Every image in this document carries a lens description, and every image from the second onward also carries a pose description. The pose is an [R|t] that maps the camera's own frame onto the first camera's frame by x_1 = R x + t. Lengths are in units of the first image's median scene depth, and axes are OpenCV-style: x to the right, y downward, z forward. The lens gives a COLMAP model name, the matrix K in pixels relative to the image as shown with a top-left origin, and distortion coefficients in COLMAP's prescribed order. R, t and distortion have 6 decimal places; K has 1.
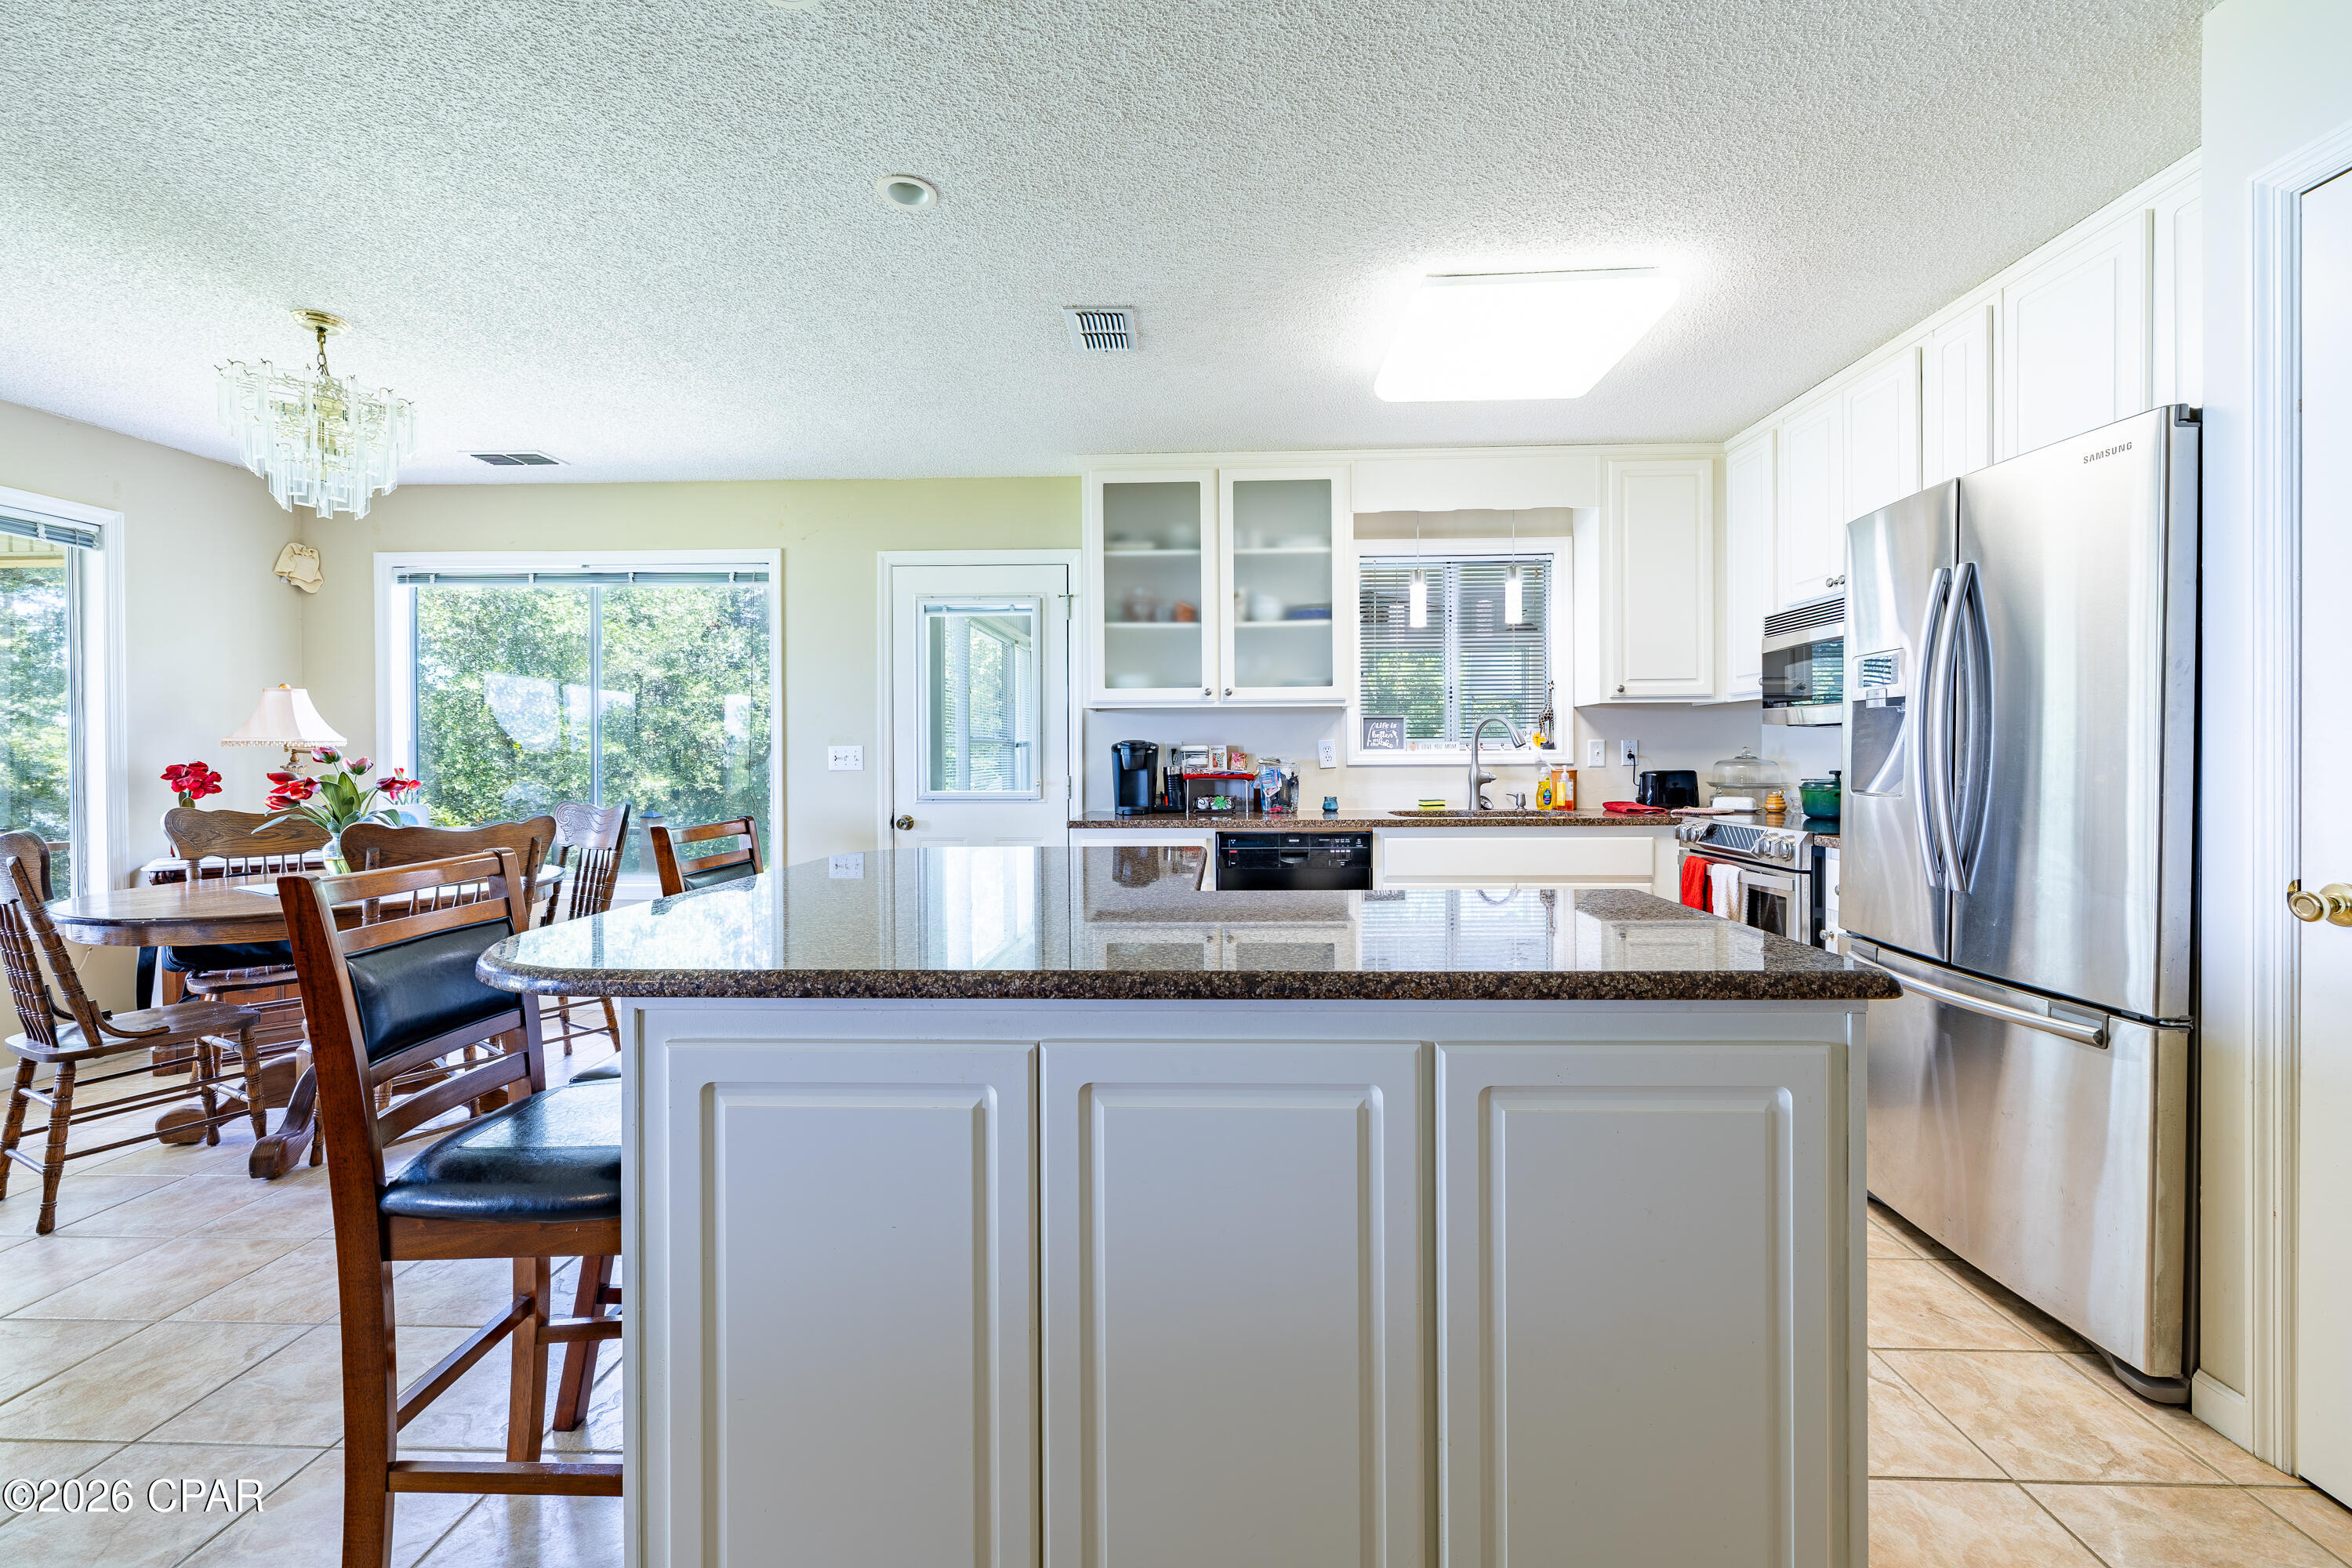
lens RADIAL K [[977.9, 0, 1188.6], [0, 977.9, 763.9], [0, 0, 1]] dist [-0.000928, 0.001019]
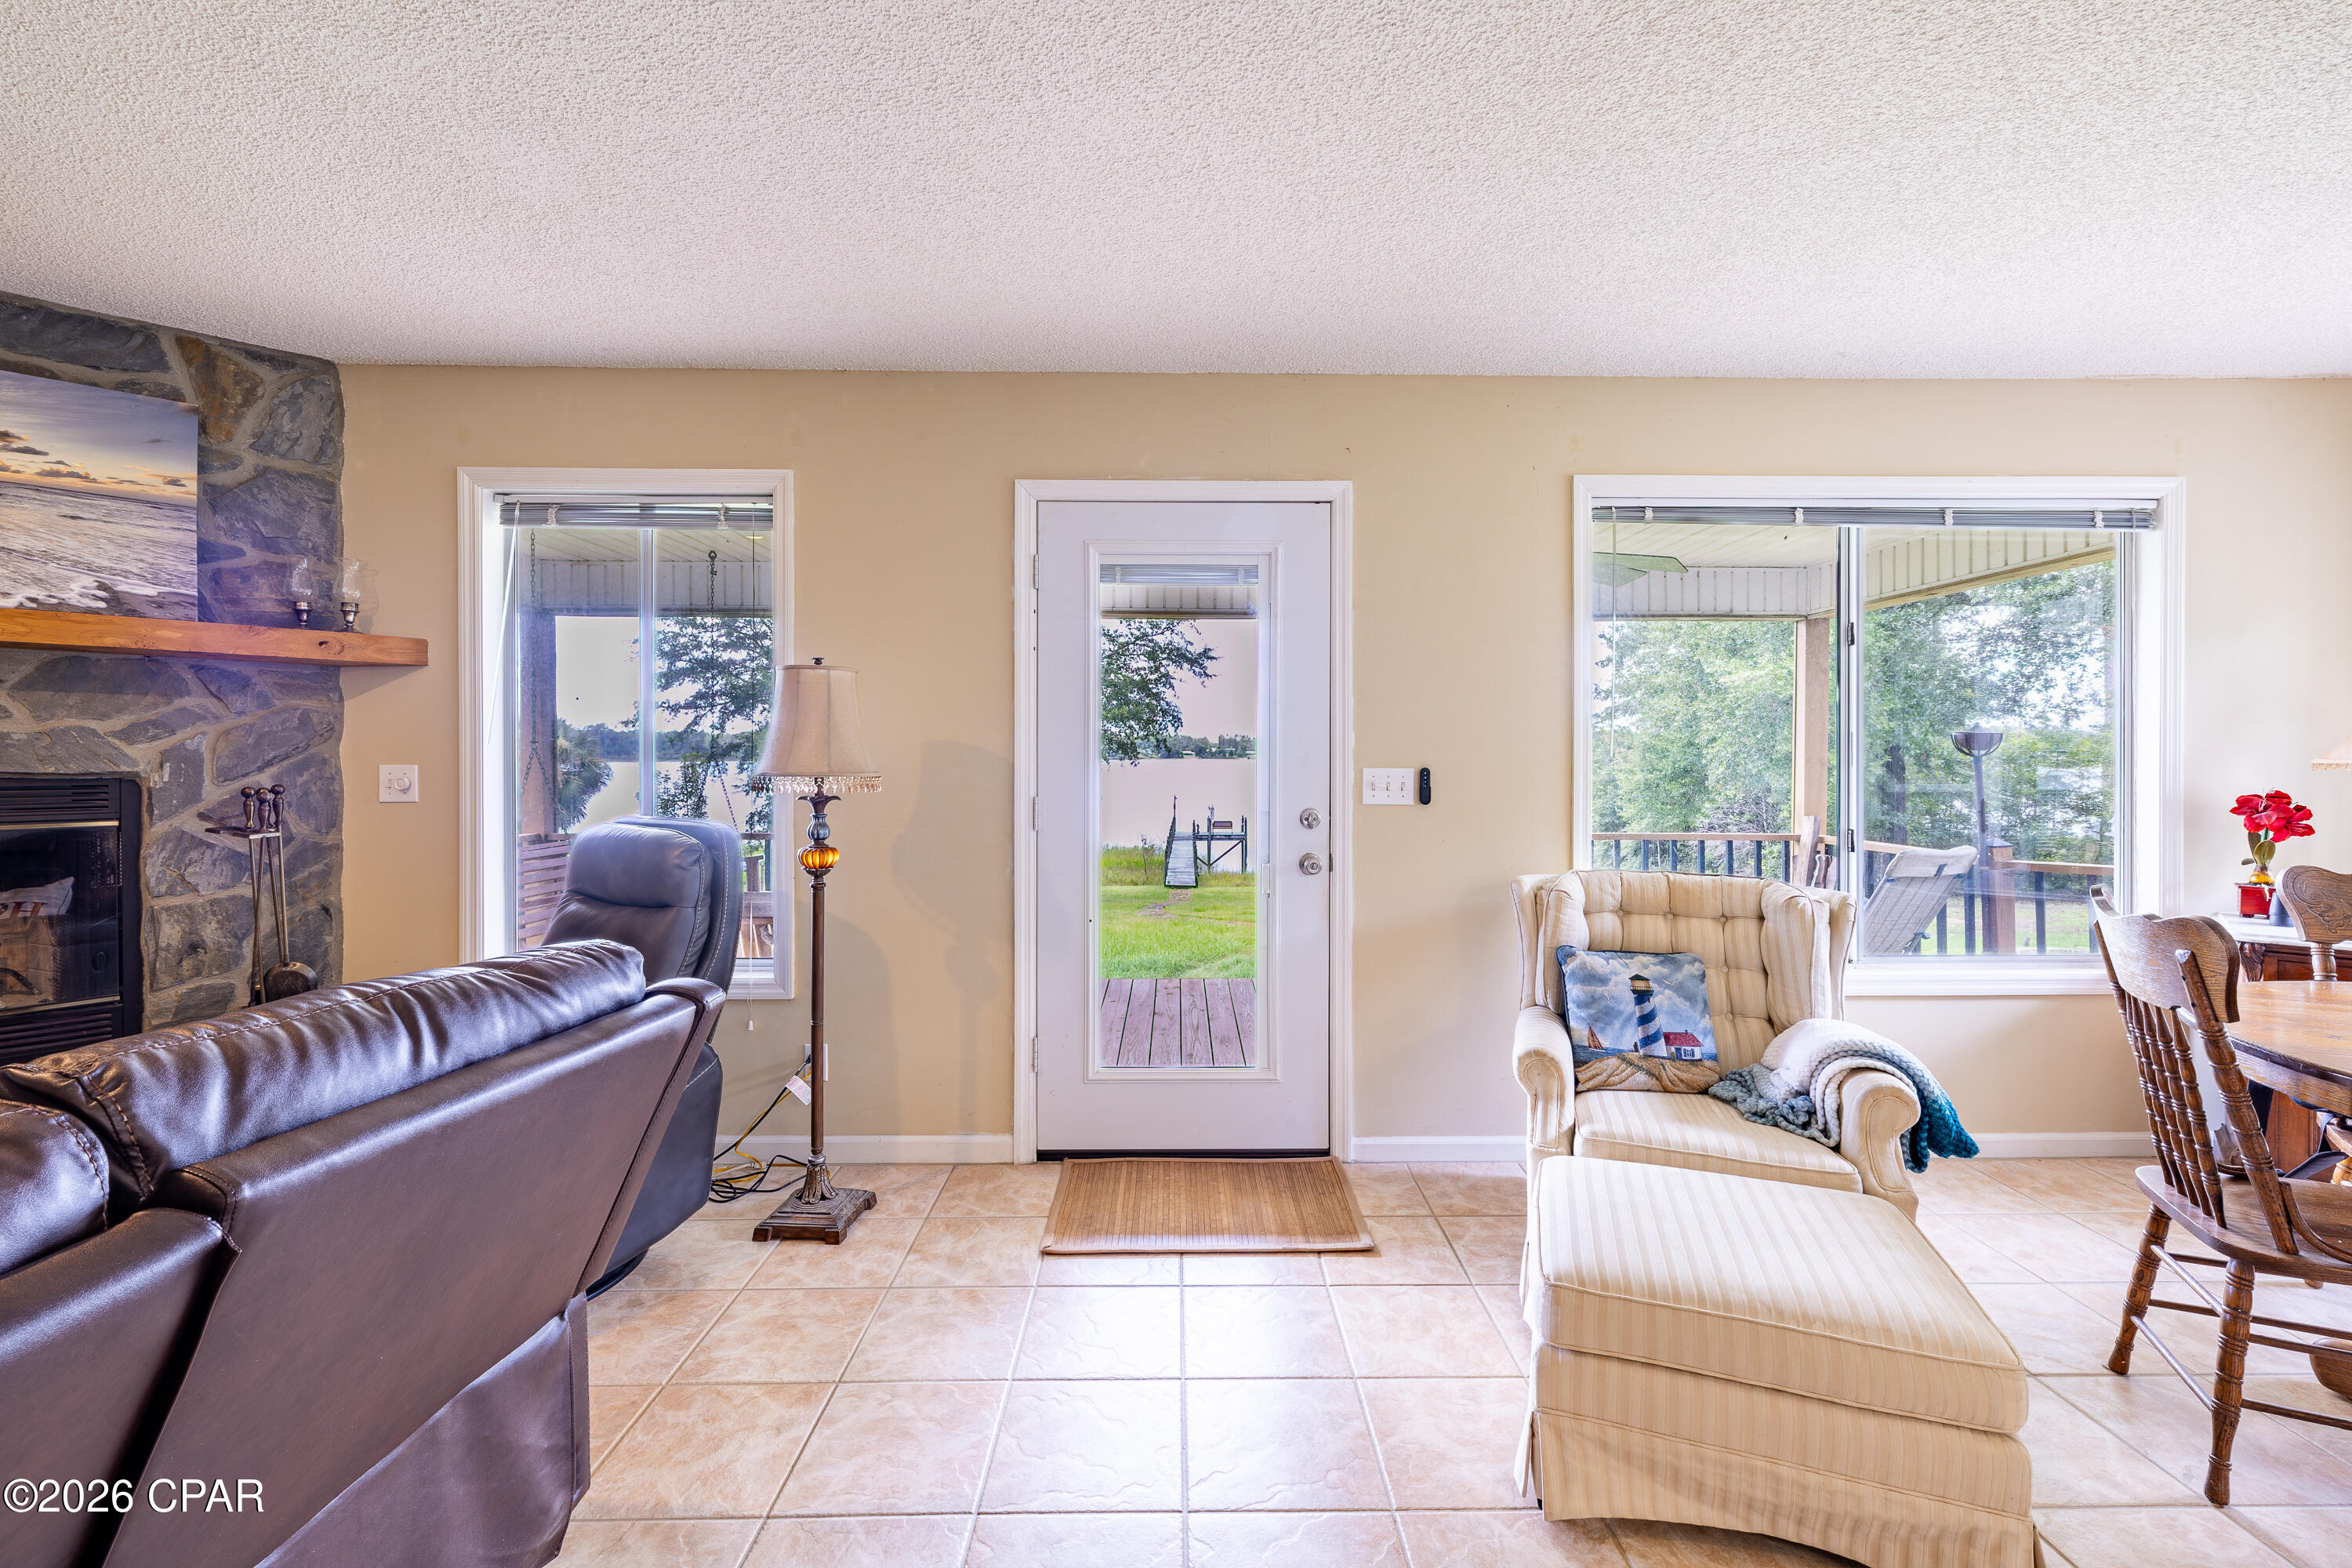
lens RADIAL K [[977.9, 0, 1191.0], [0, 977.9, 764.4], [0, 0, 1]] dist [-0.000928, 0.001019]
pose [[0.049402, 0.014239, -0.998677, -0.307245], [-0.007066, 0.999878, 0.013907, -0.025727], [0.998754, 0.006370, 0.049497, 0.142319]]
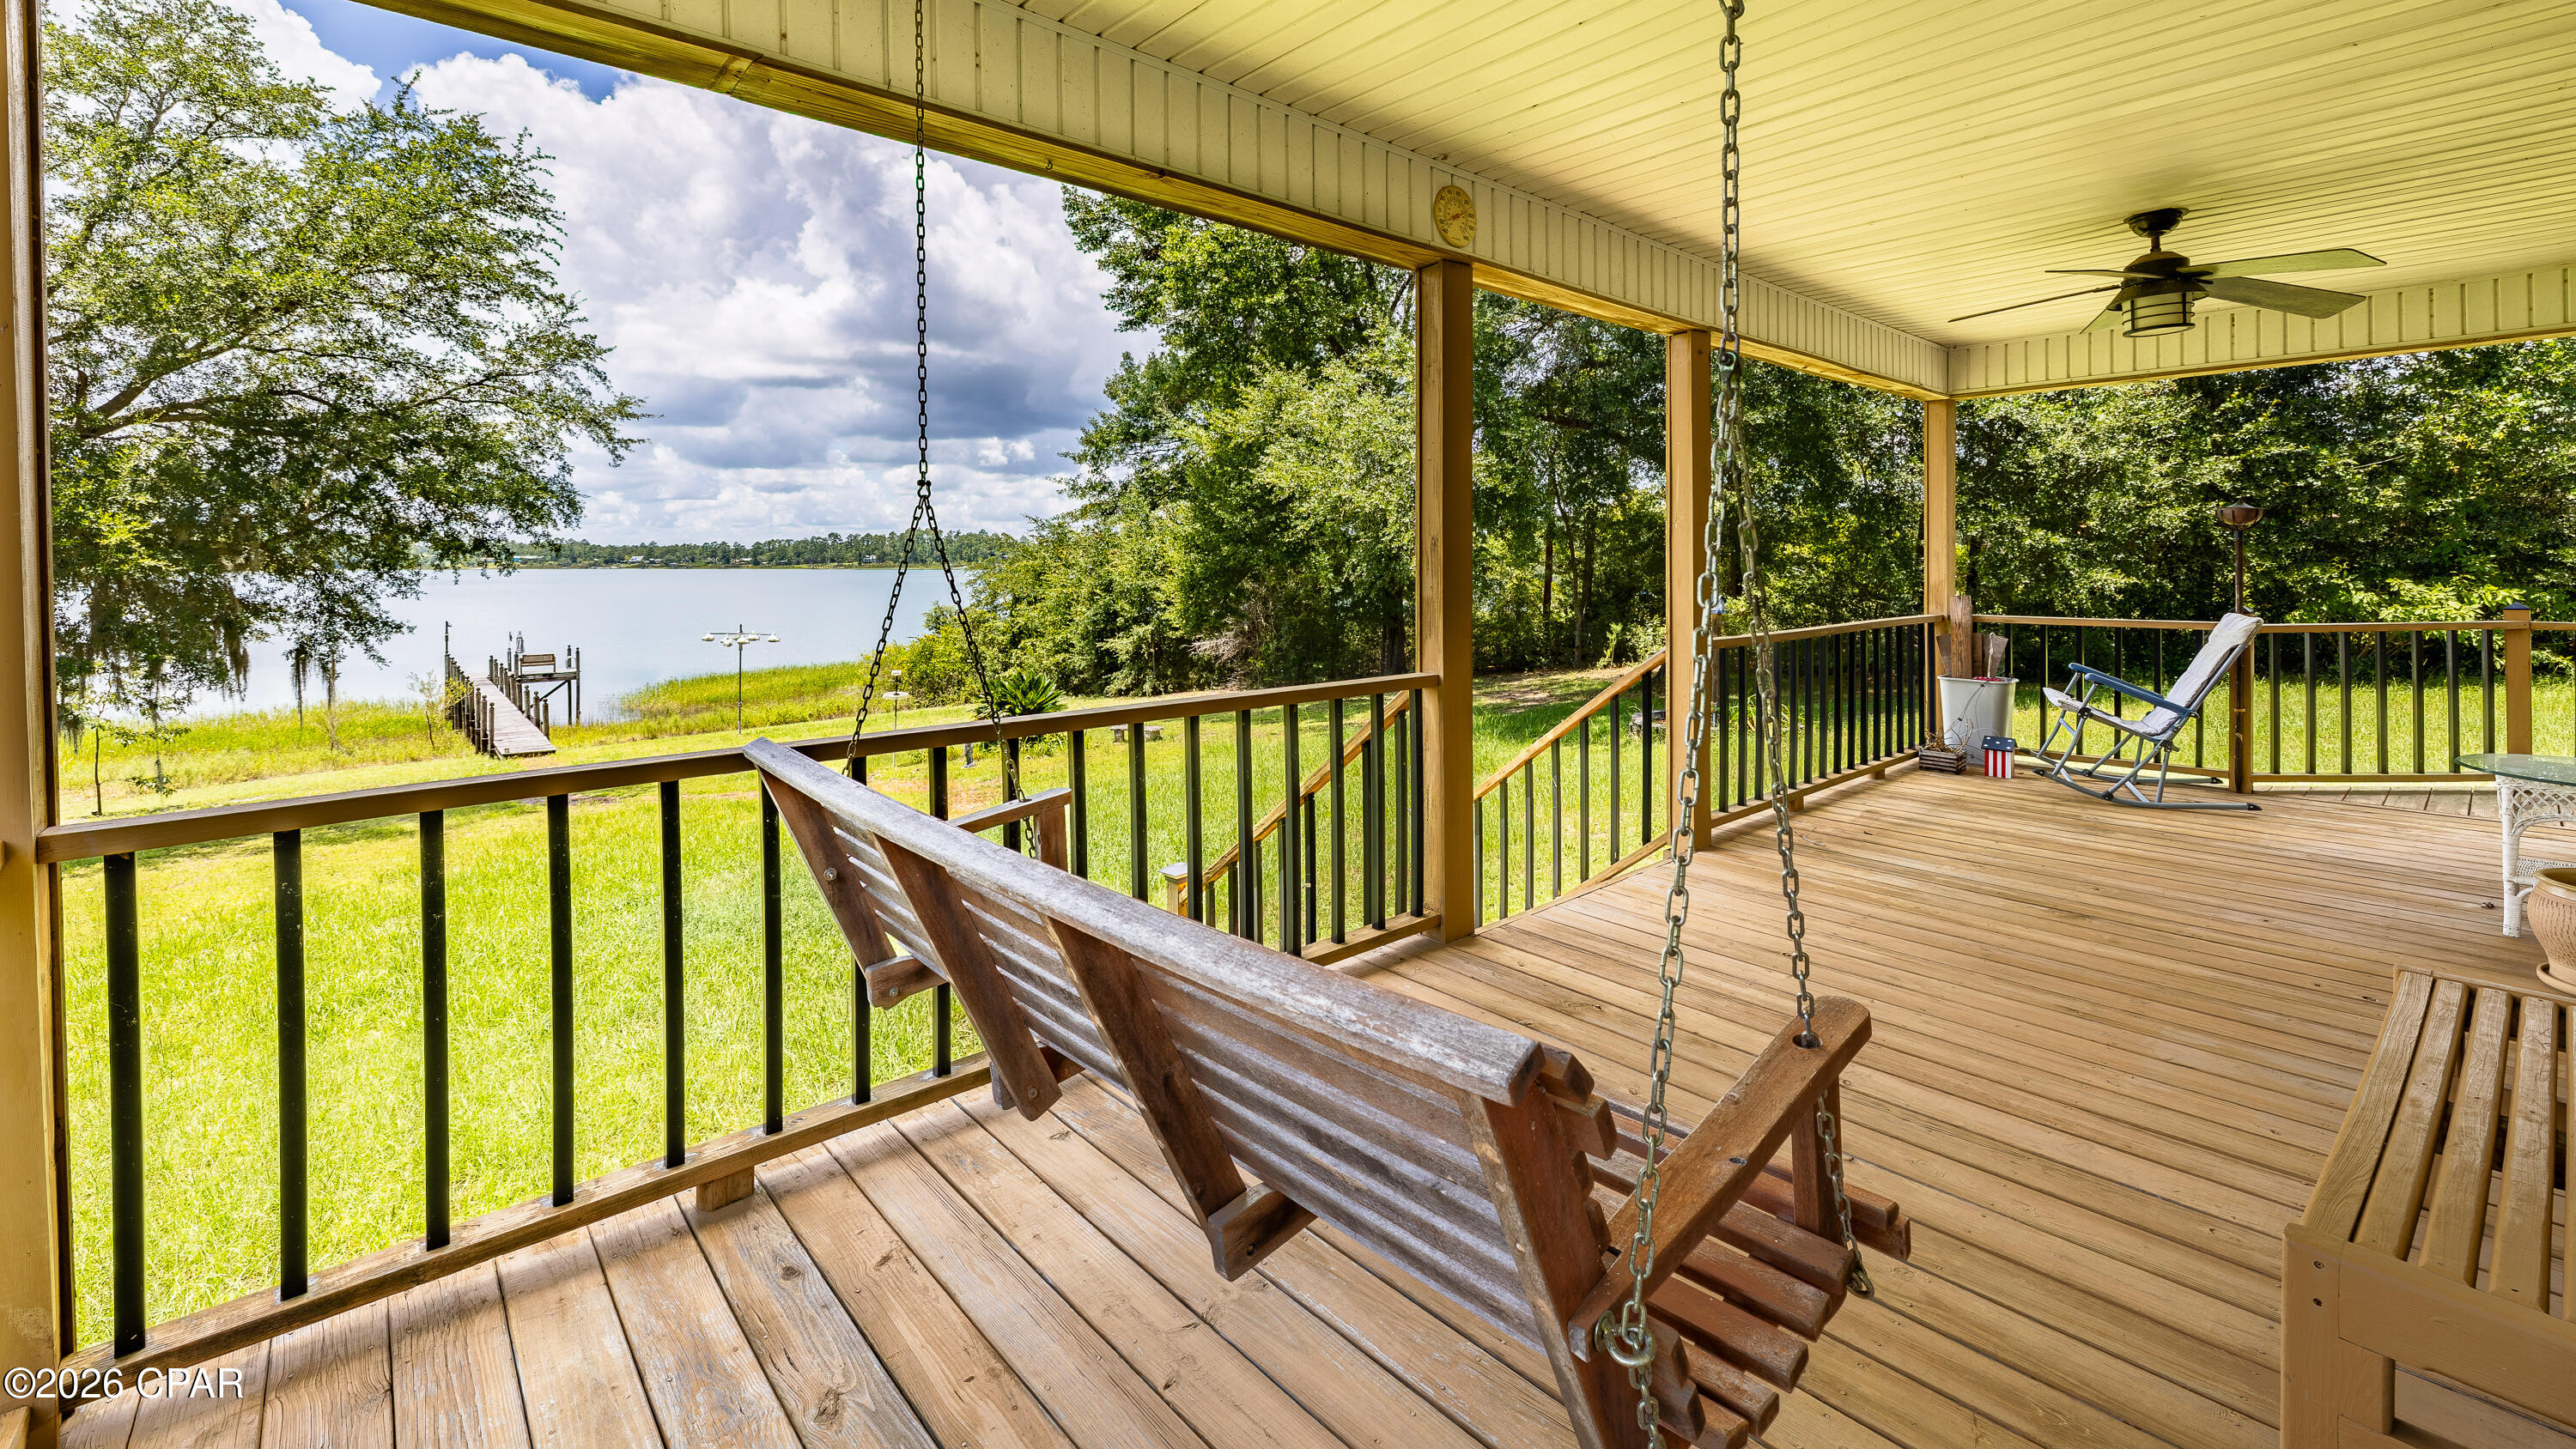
lens RADIAL K [[1072.7, 0, 1293.1], [0, 1072.7, 579.3], [0, 0, 1]] dist [0.009328, -0.000206]
pose [[0.691453, 0.013982, -0.722286, -1.276115], [-0.000890, 0.999828, 0.018503, 0.012359], [0.722421, -0.012152, 0.691347, -0.791358]]
